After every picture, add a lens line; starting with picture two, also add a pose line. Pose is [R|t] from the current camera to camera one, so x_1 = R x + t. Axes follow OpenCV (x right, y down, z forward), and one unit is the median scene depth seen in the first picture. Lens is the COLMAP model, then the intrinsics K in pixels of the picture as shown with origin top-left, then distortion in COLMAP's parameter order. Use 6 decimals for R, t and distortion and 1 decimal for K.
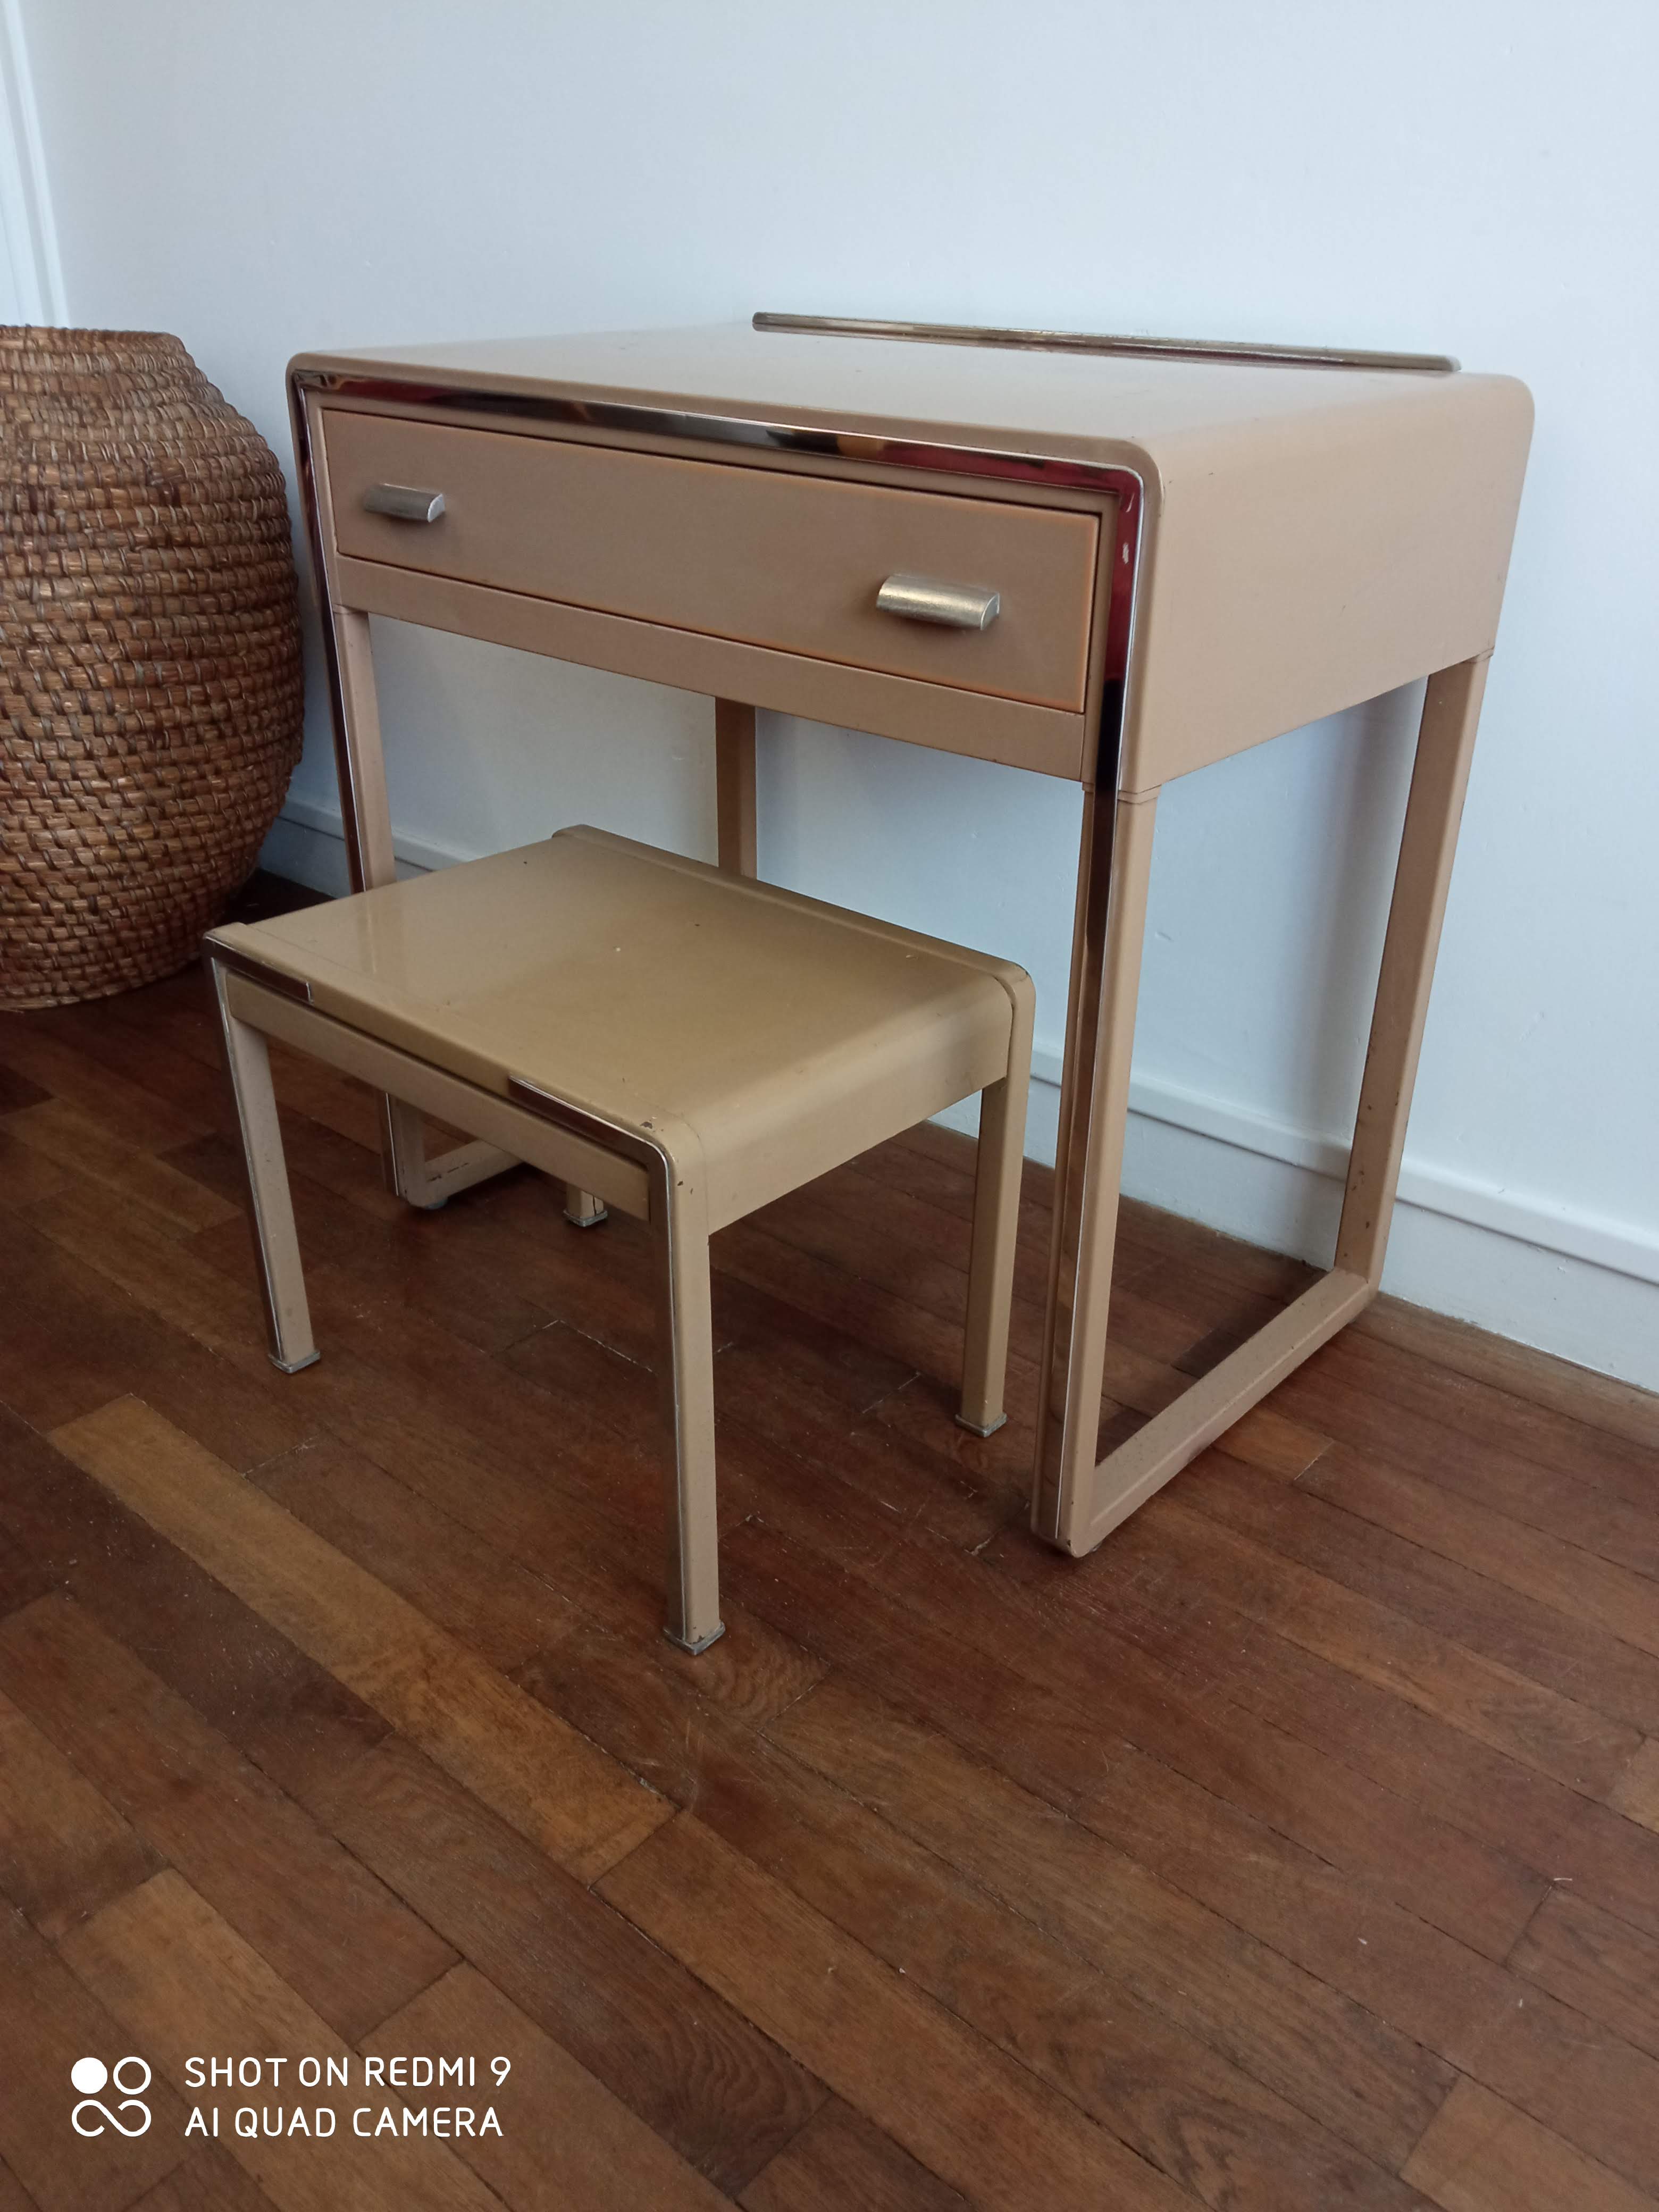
lens RADIAL K [[1815.5, 0, 831.6], [0, 1815.5, 1106.5], [0, 0, 1]] dist [0.084422, -0.148177]
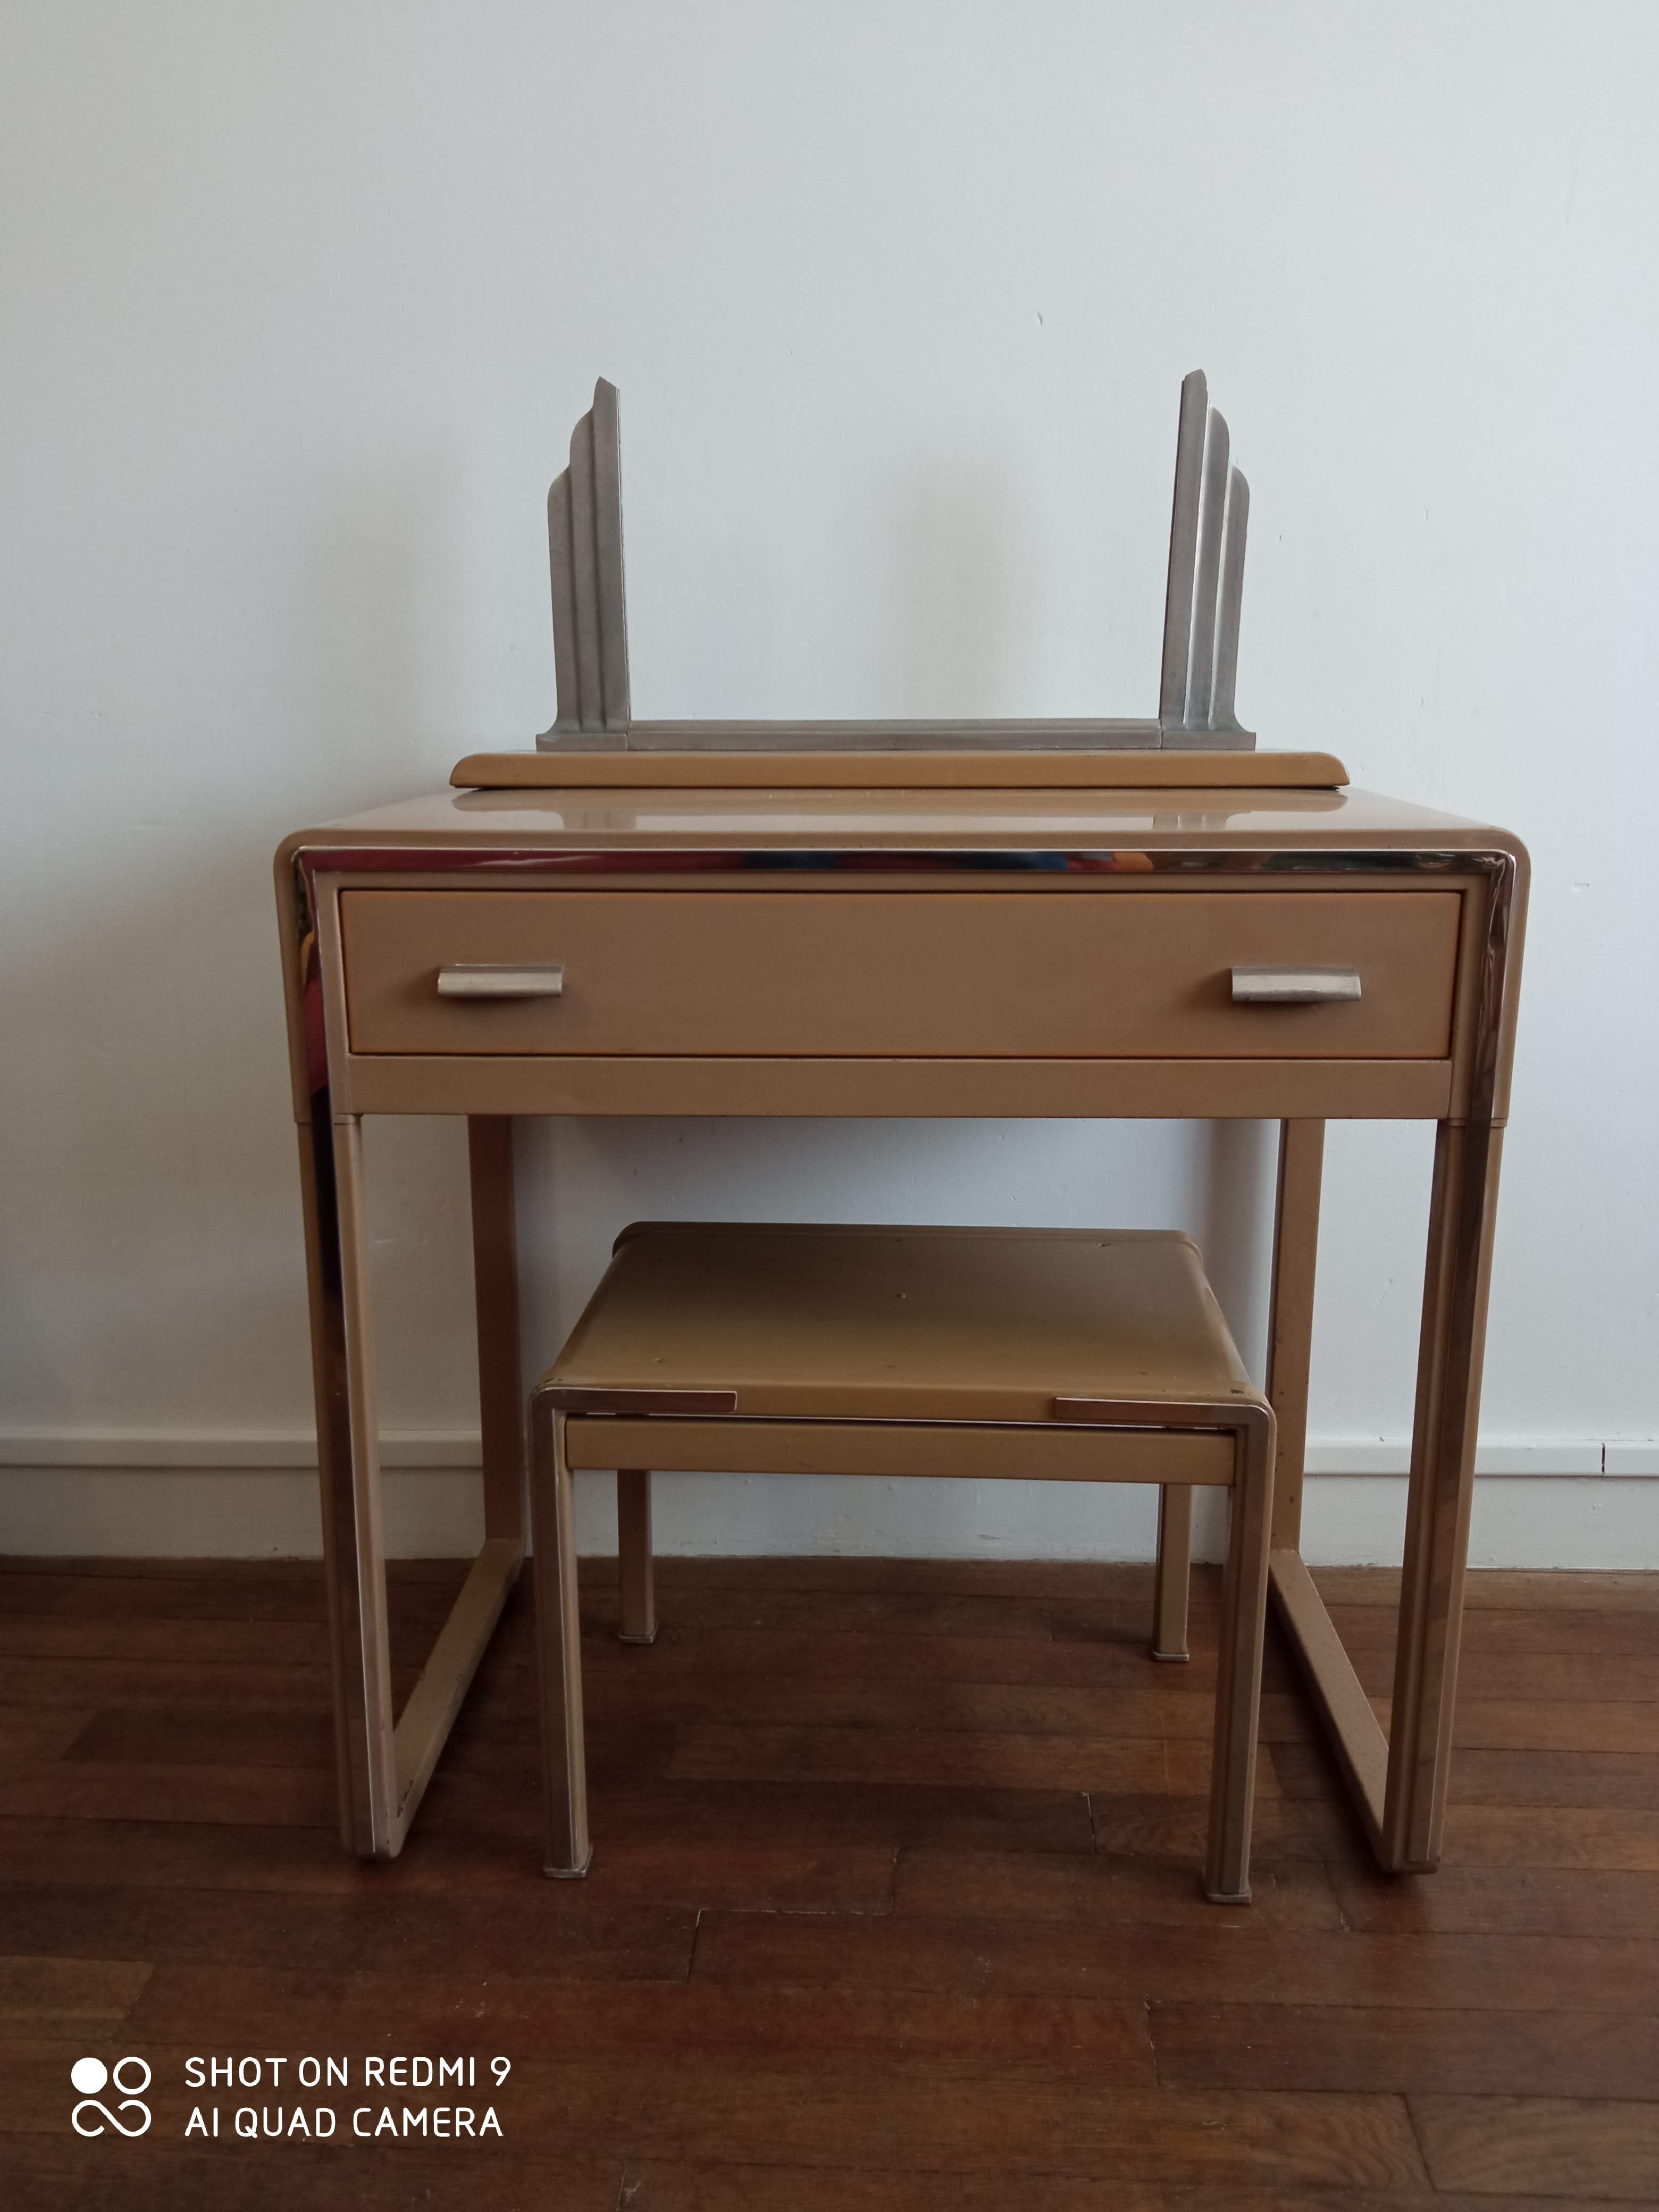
lens RADIAL K [[1815.5, 0, 829.7], [0, 1815.5, 1080.5], [0, 0, 1]] dist [0.084422, -0.148177]
pose [[0.782621, -0.150251, 0.604094, -0.777096], [0.285855, 0.948809, -0.134344, -0.153363], [-0.552985, 0.277824, 0.785508, 0.306942]]
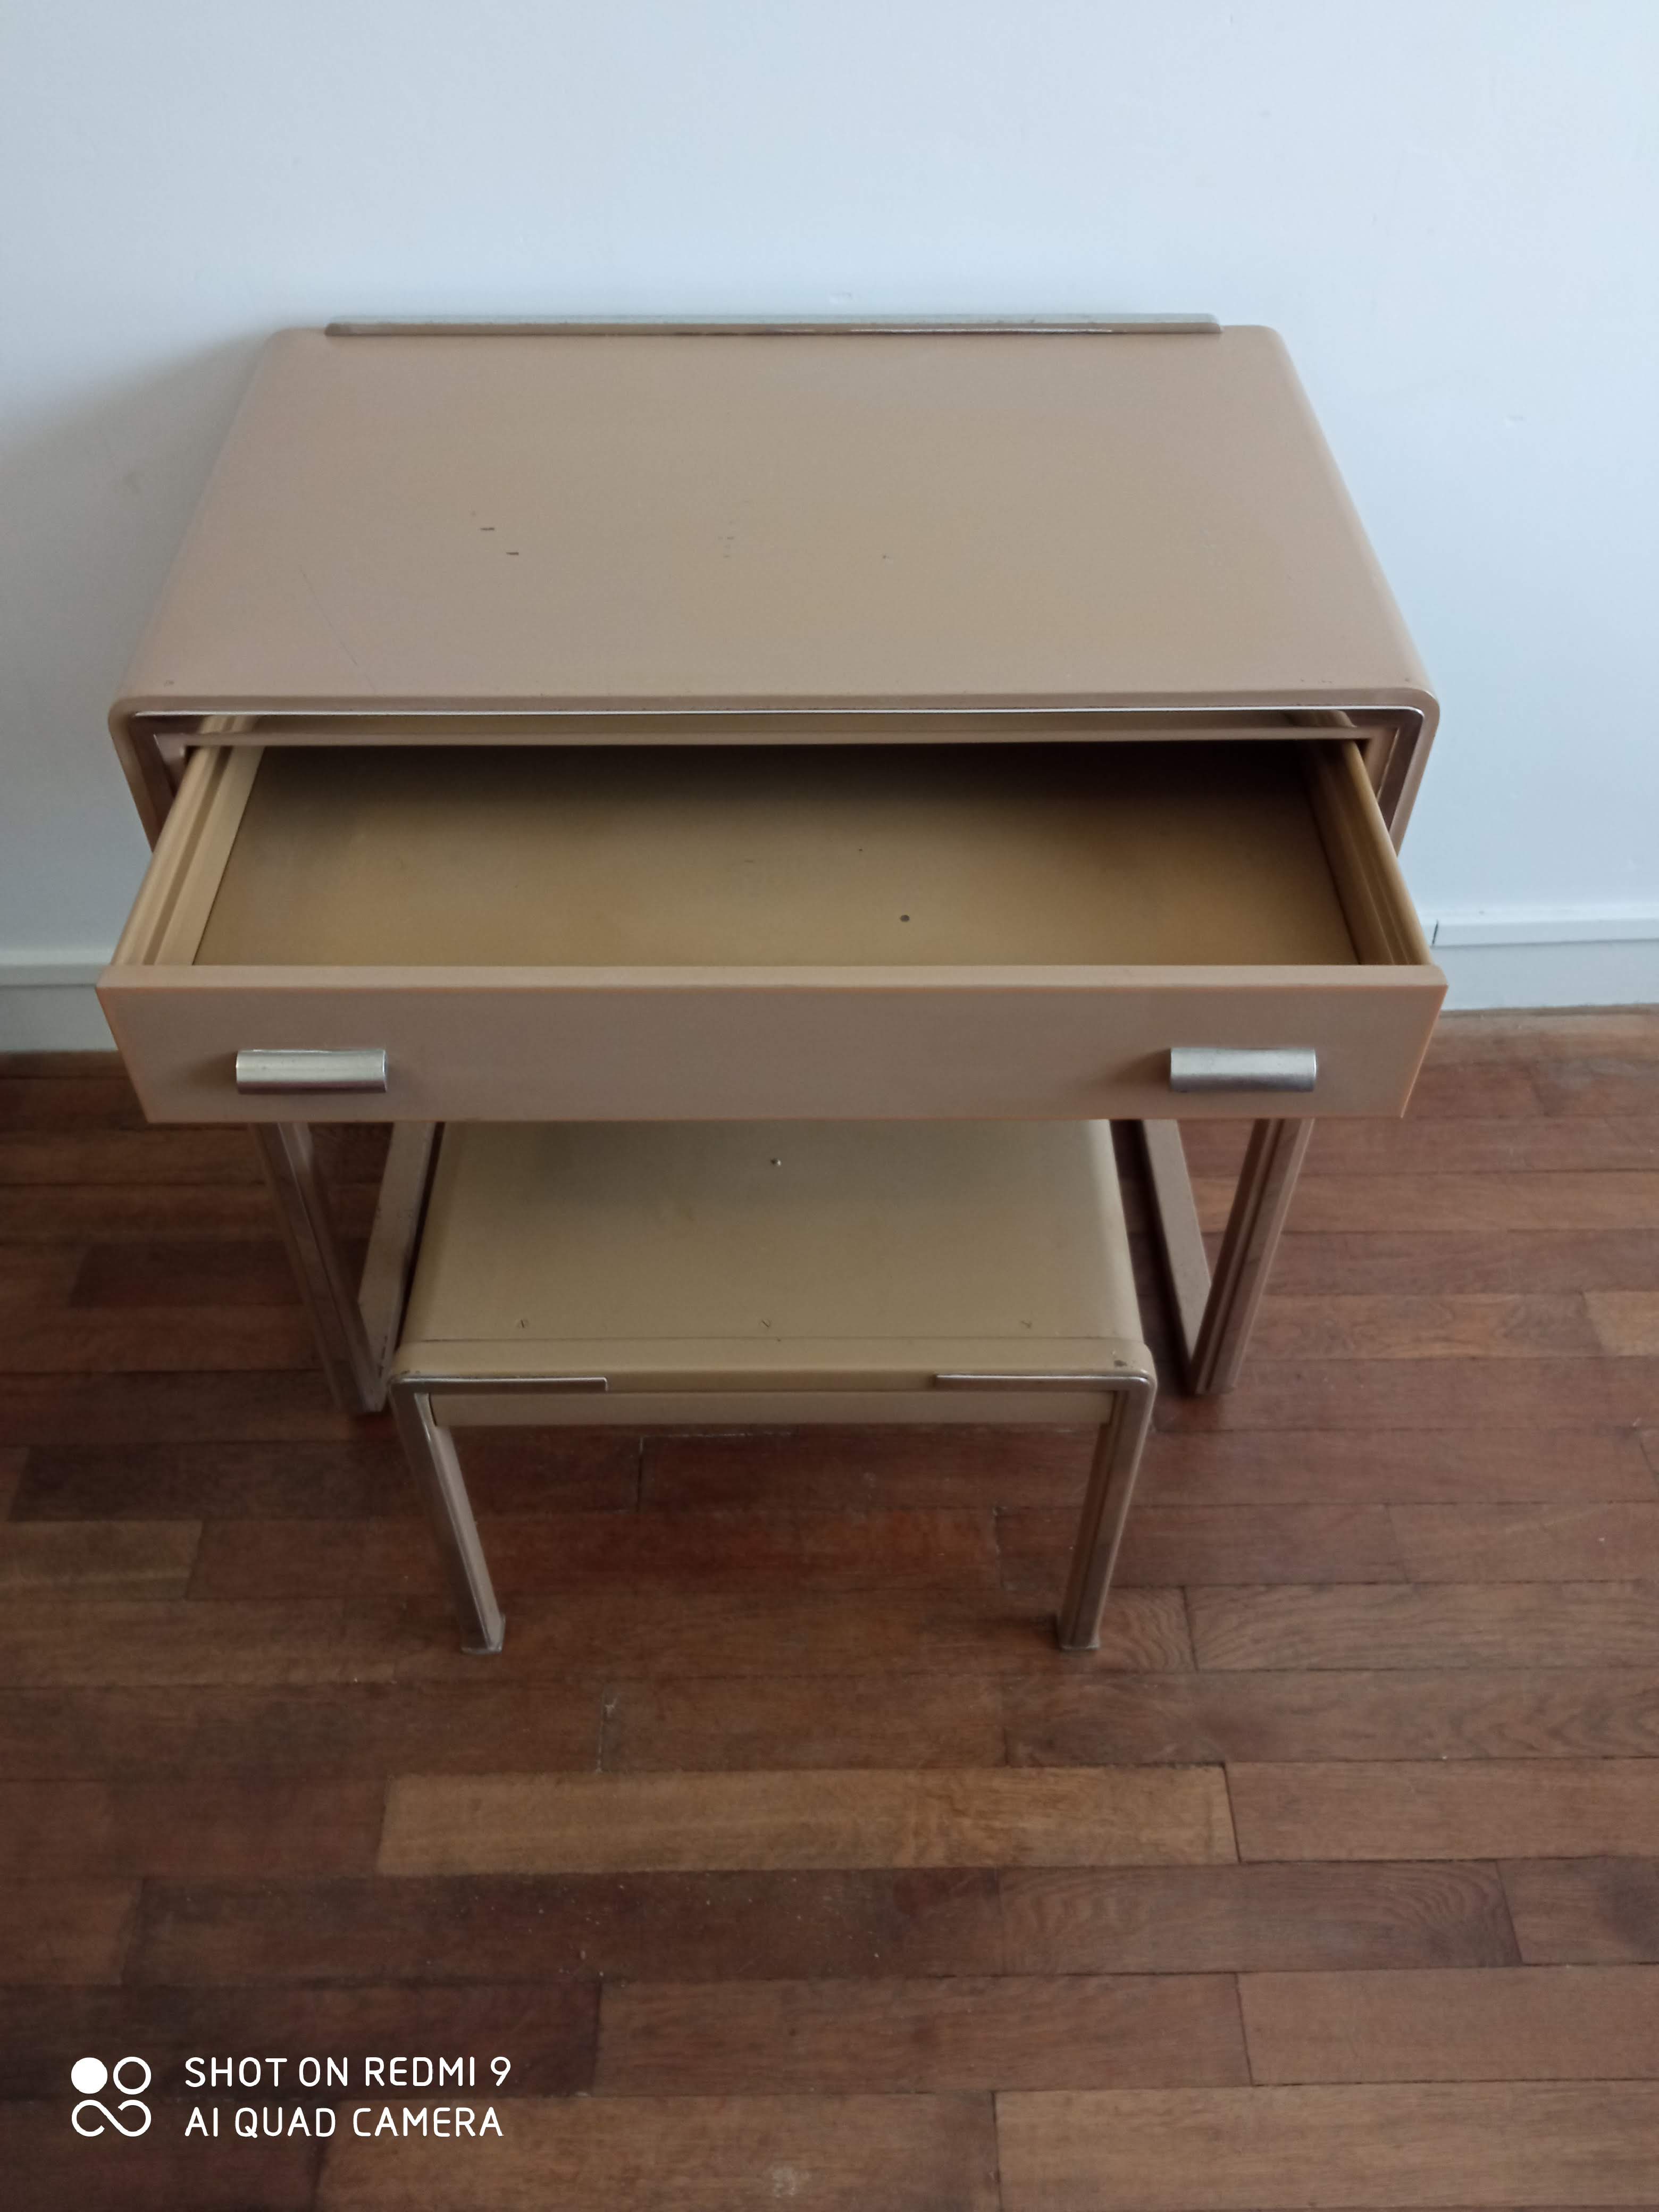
lens RADIAL K [[1815.5, 0, 835.9], [0, 1815.5, 1115.9], [0, 0, 1]] dist [0.084422, -0.148177]
pose [[0.735735, -0.495097, 0.462139, -0.640432], [0.301764, 0.850519, 0.430762, -0.624232], [-0.606327, -0.177470, 0.775159, 0.254022]]
